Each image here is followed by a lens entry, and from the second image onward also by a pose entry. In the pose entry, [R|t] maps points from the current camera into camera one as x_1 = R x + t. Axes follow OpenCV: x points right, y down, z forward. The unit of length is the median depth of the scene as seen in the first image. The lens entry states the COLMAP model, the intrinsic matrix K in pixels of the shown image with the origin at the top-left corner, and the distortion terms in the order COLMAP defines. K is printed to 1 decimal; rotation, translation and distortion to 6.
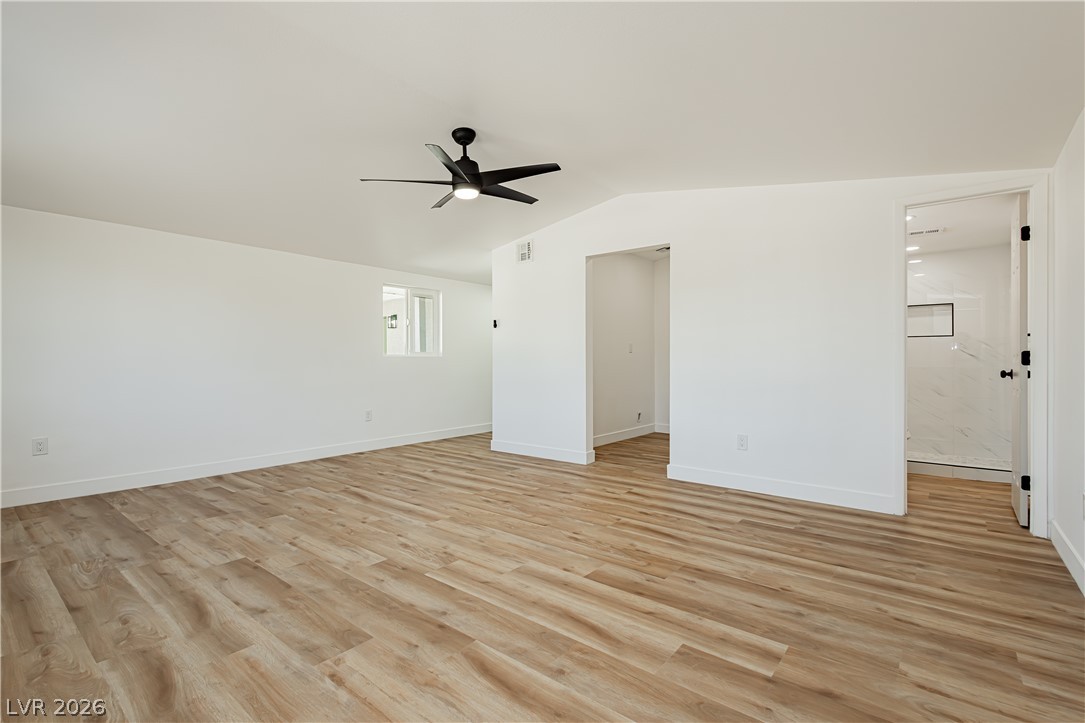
lens RADIAL K [[494.0, 0, 542.9], [0, 494.0, 362.5], [0, 0, 1]] dist [0.001737, 0.000104]
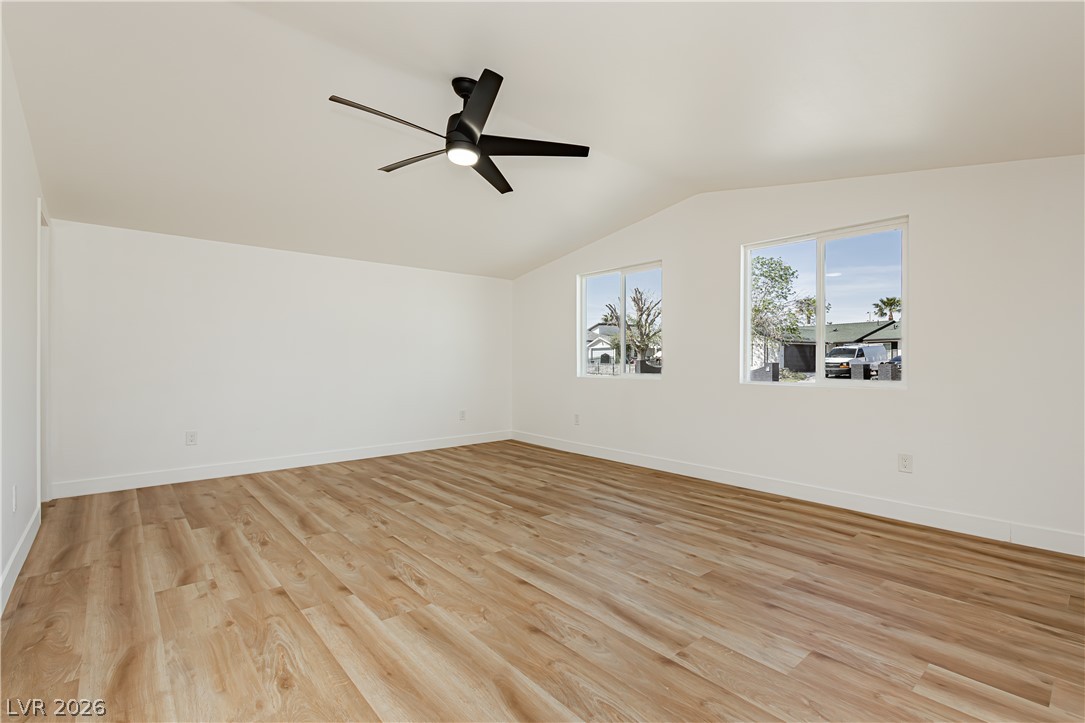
lens RADIAL K [[494.0, 0, 542.1], [0, 494.0, 360.8], [0, 0, 1]] dist [0.001737, 0.000104]
pose [[-0.985297, -0.001560, 0.170845, -0.483123], [-0.001335, 0.999998, 0.001430, -0.017419], [-0.170847, 0.001181, -0.985297, 2.039718]]
